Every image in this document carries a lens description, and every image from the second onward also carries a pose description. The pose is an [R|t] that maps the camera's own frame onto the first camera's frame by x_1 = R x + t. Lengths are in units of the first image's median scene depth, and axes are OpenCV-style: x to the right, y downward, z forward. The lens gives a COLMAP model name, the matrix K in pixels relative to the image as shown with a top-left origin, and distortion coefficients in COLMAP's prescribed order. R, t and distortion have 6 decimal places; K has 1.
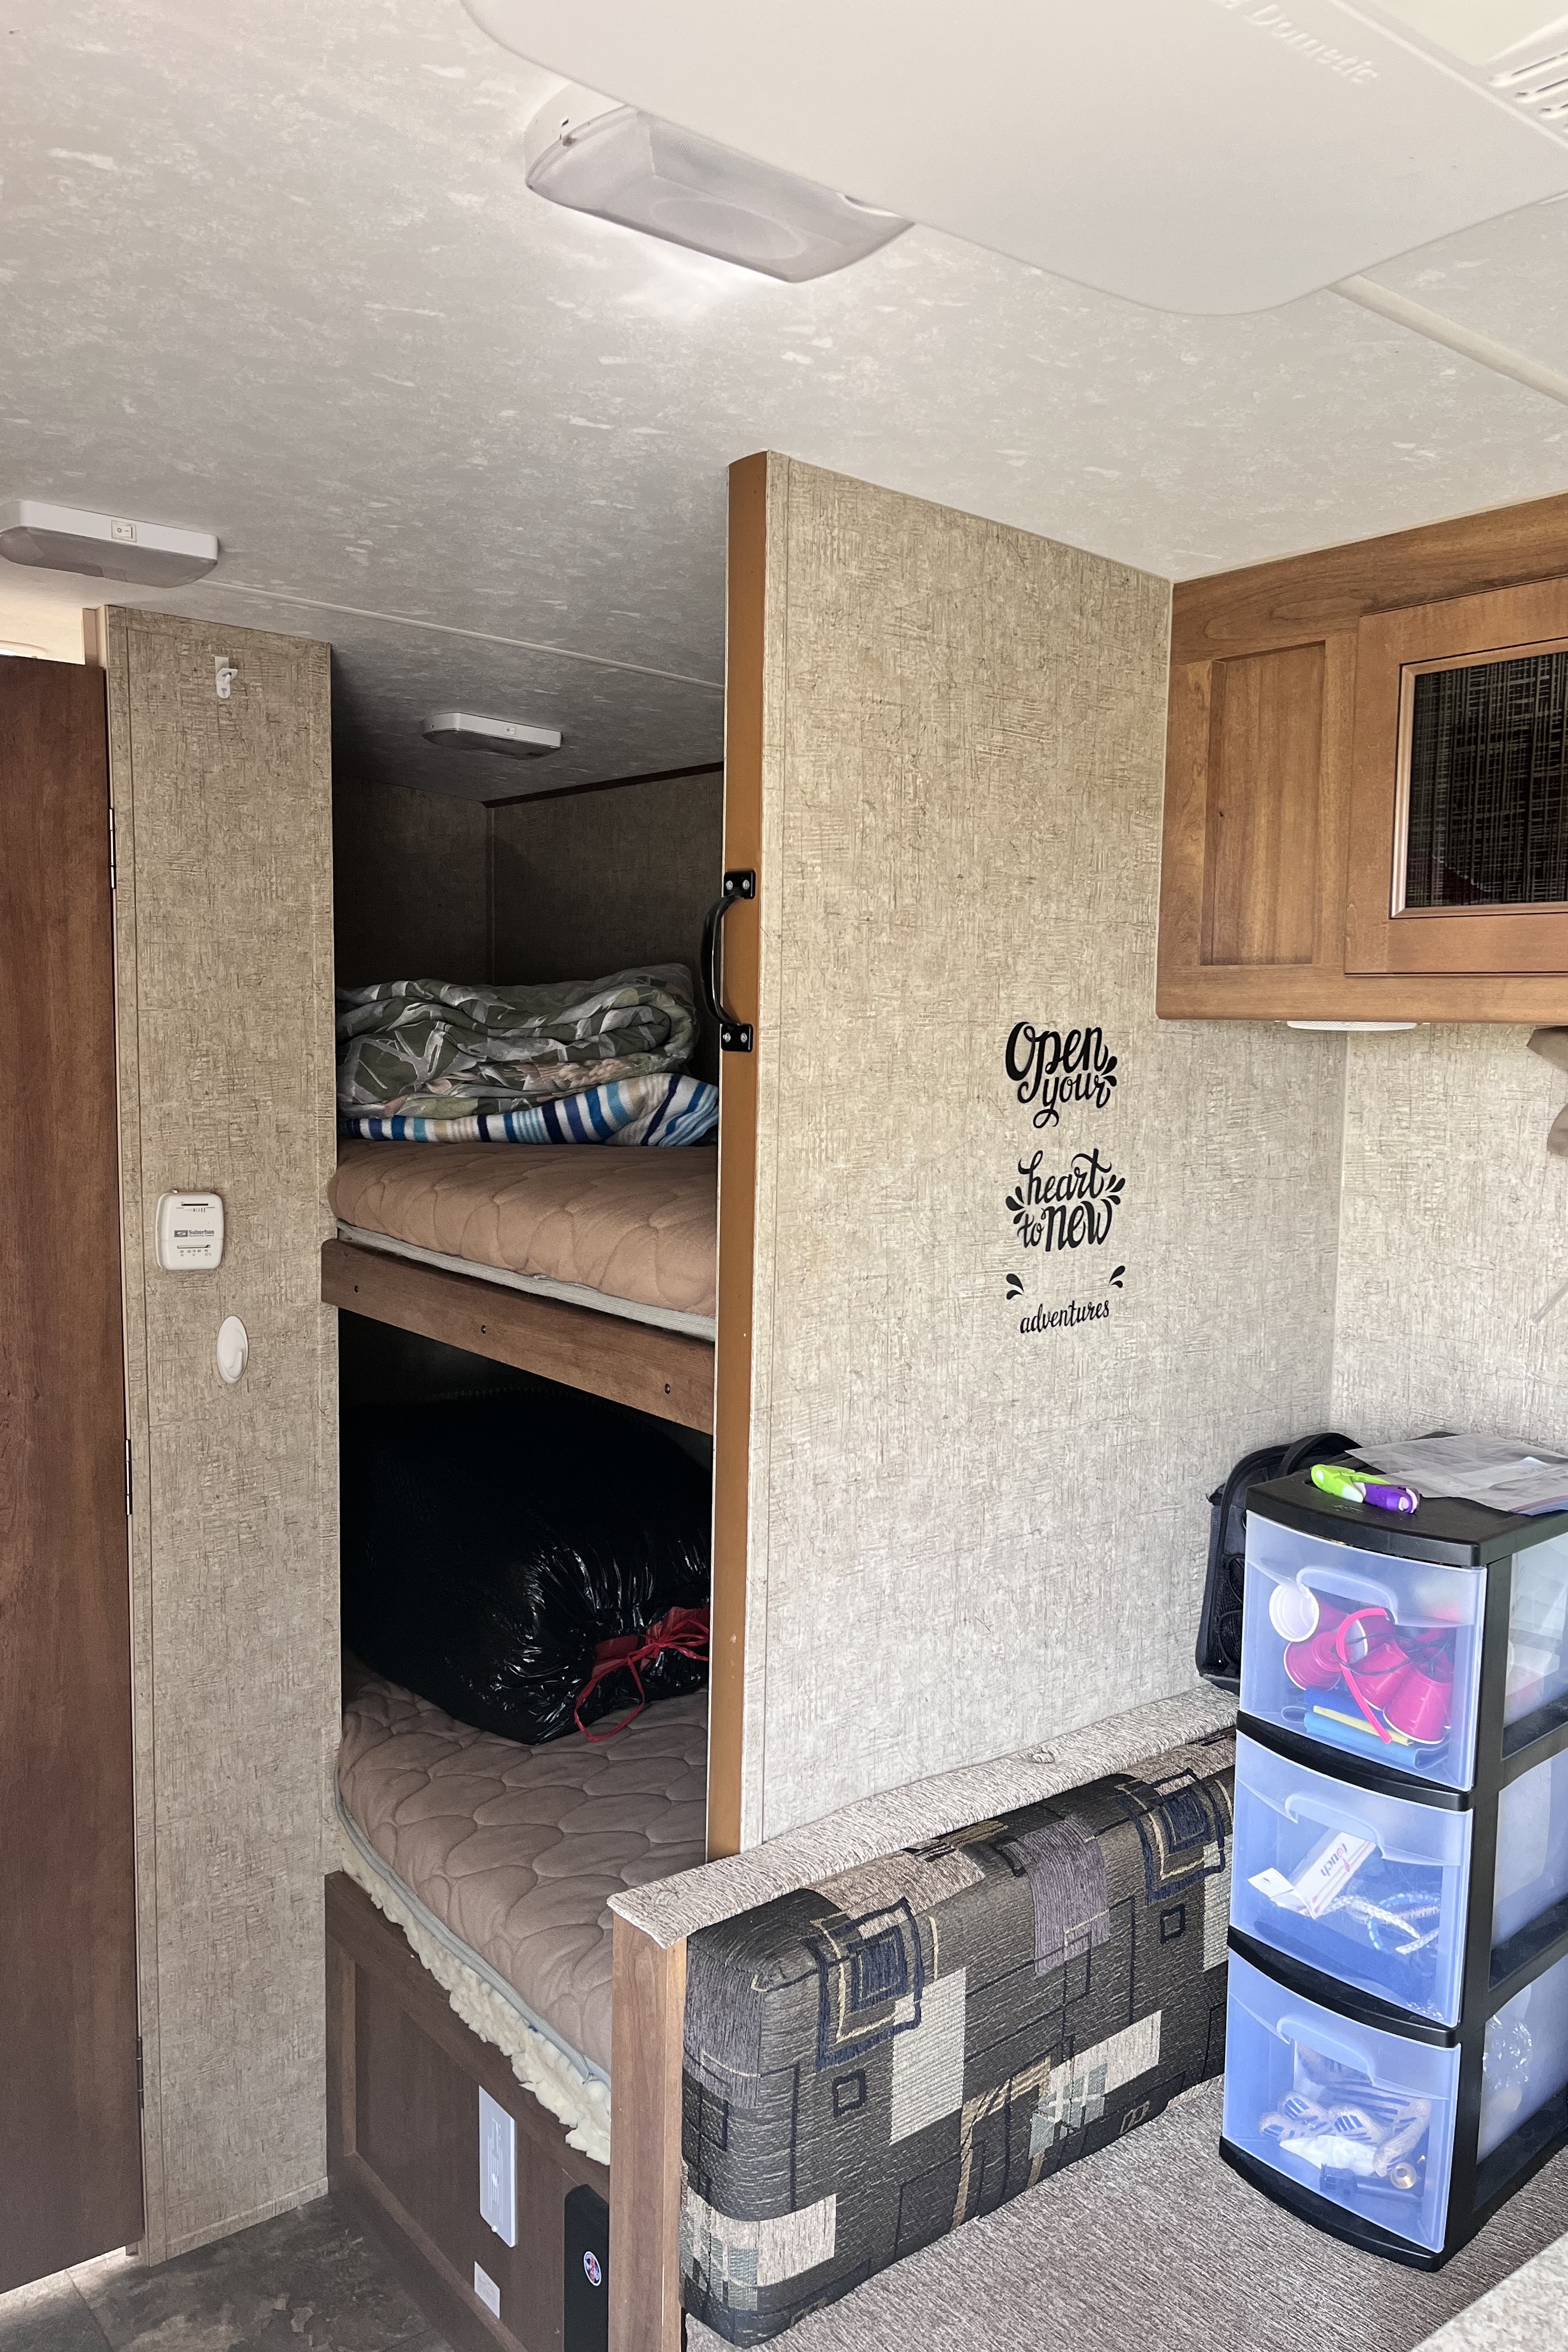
lens RADIAL K [[1830.8, 0, 784.0], [0, 1830.8, 1176.0], [0, 0, 1]] dist [0.071524, -0.093772]
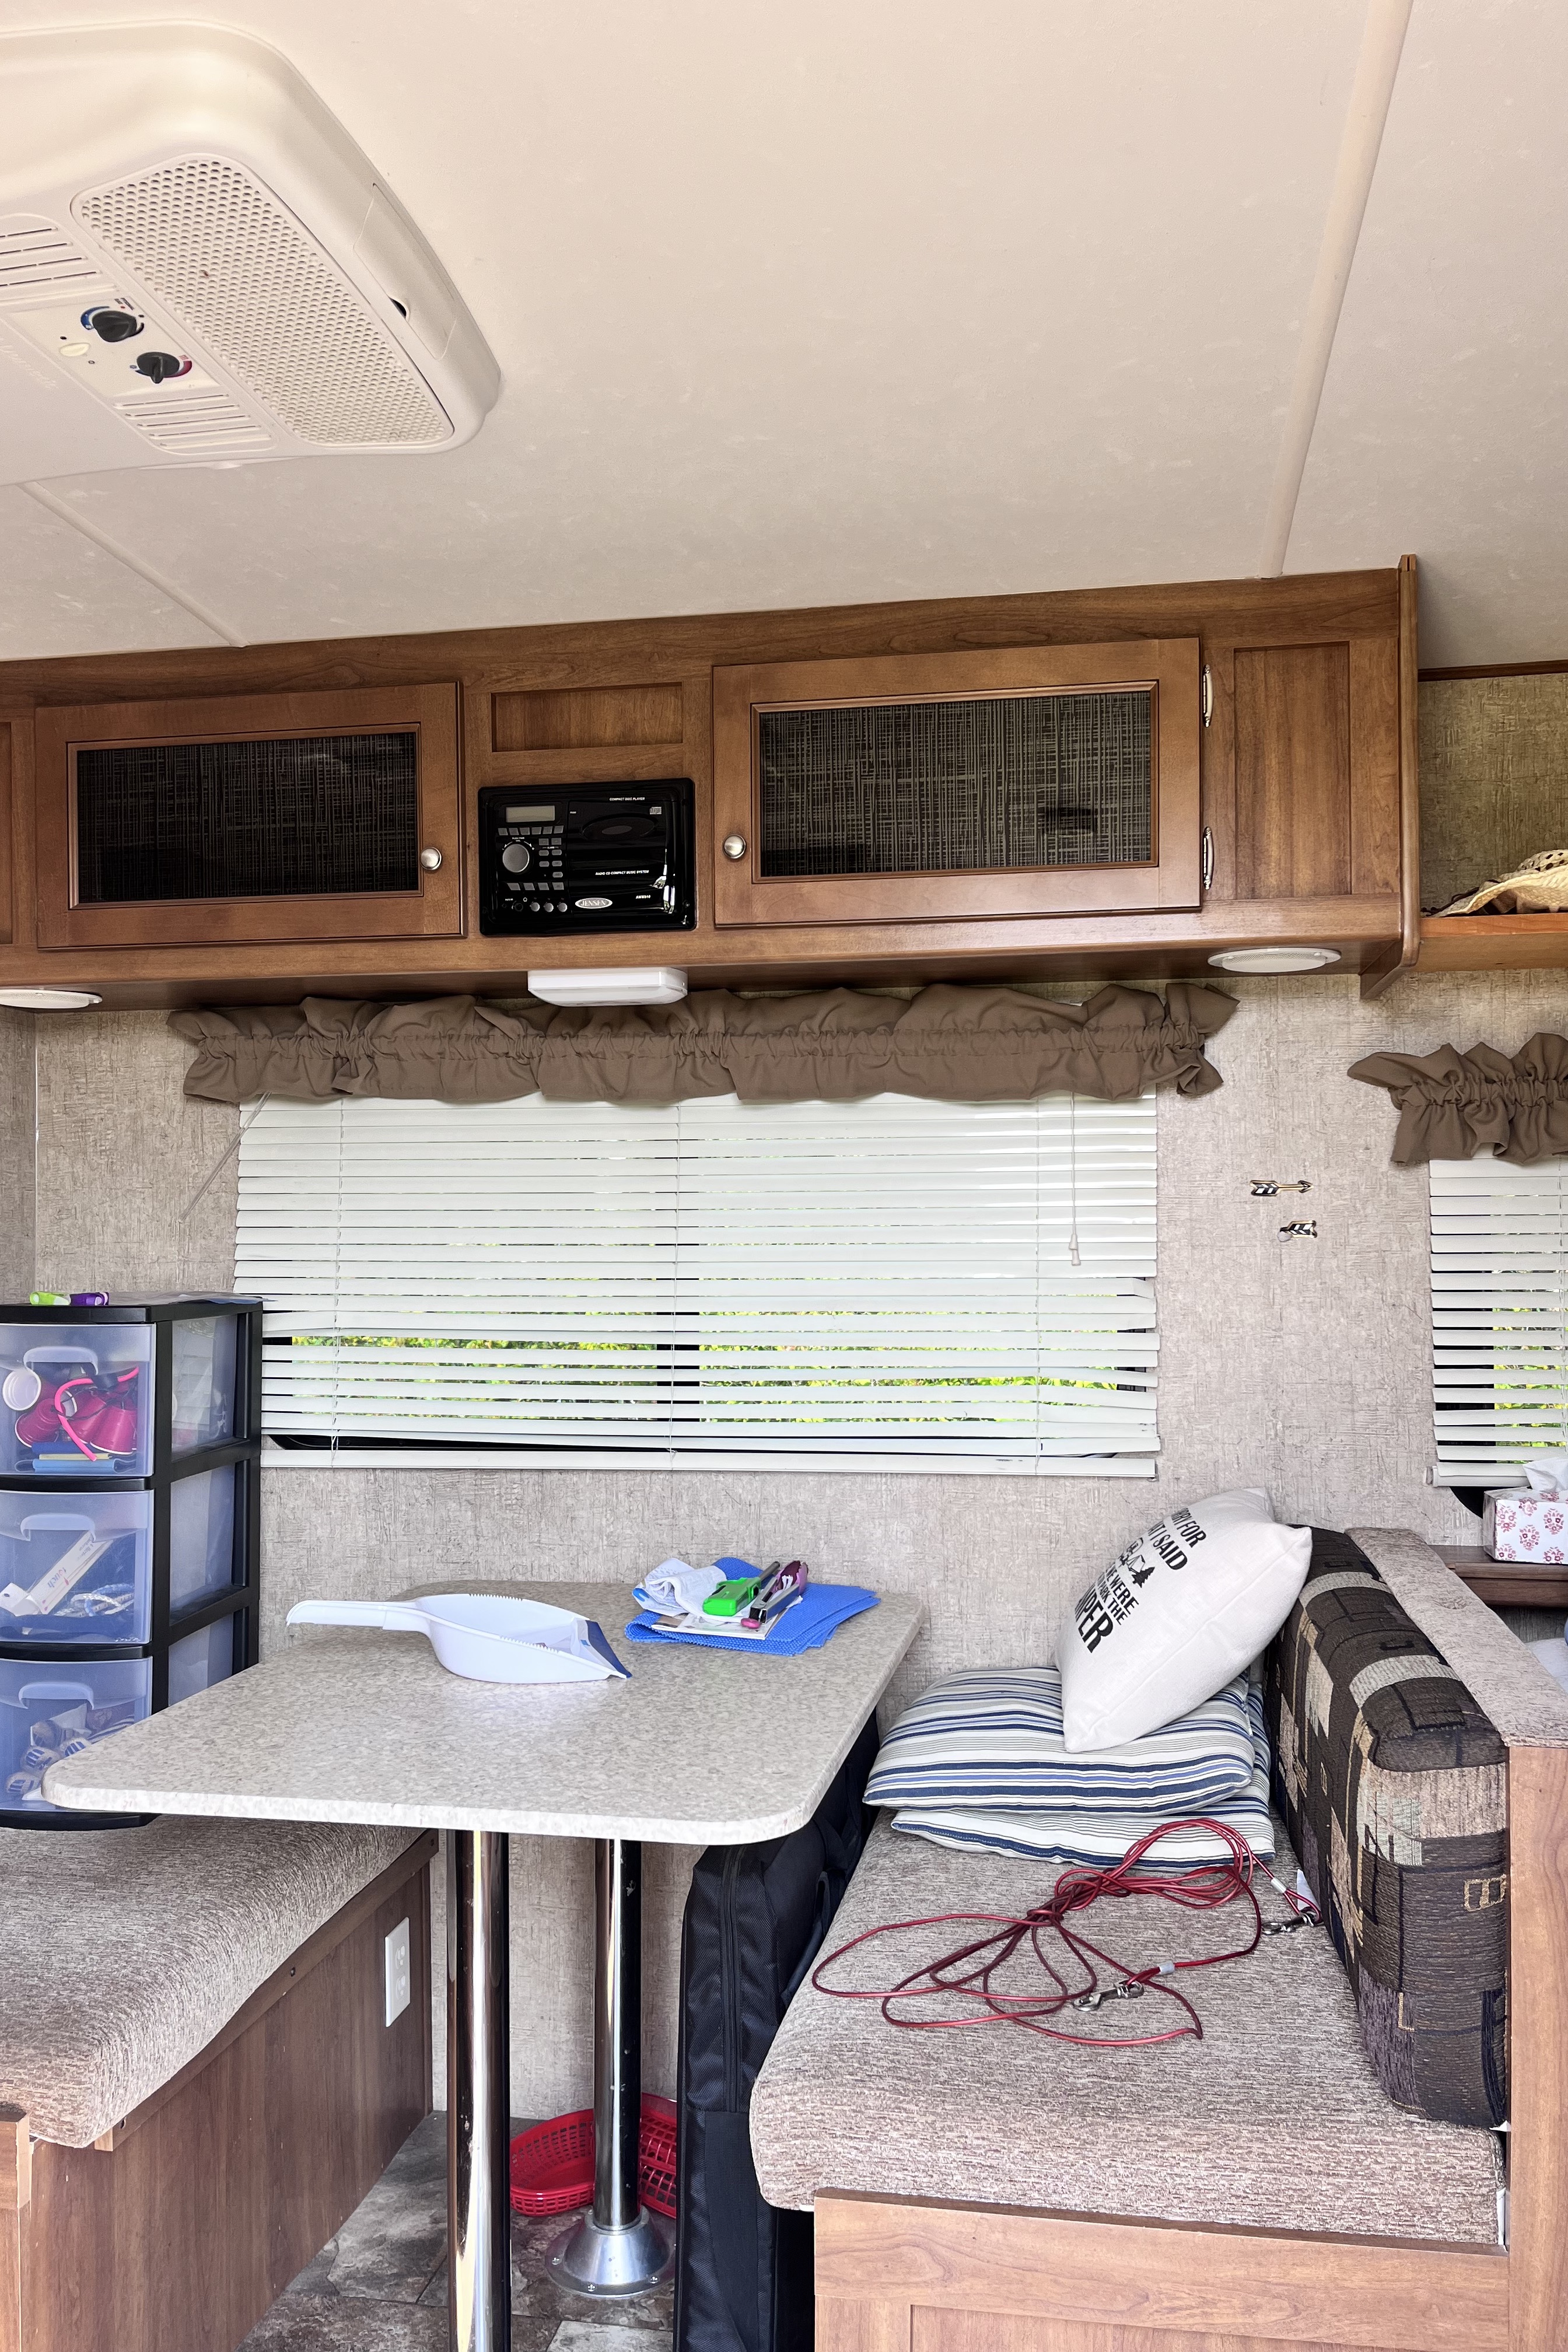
lens RADIAL K [[1830.8, 0, 784.0], [0, 1830.8, 1176.0], [0, 0, 1]] dist [0.071524, -0.093772]
pose [[0.764696, -0.008116, 0.644340, -0.179189], [0.079145, 0.993533, -0.081414, 0.227556], [-0.639512, 0.113253, 0.760393, -0.442771]]
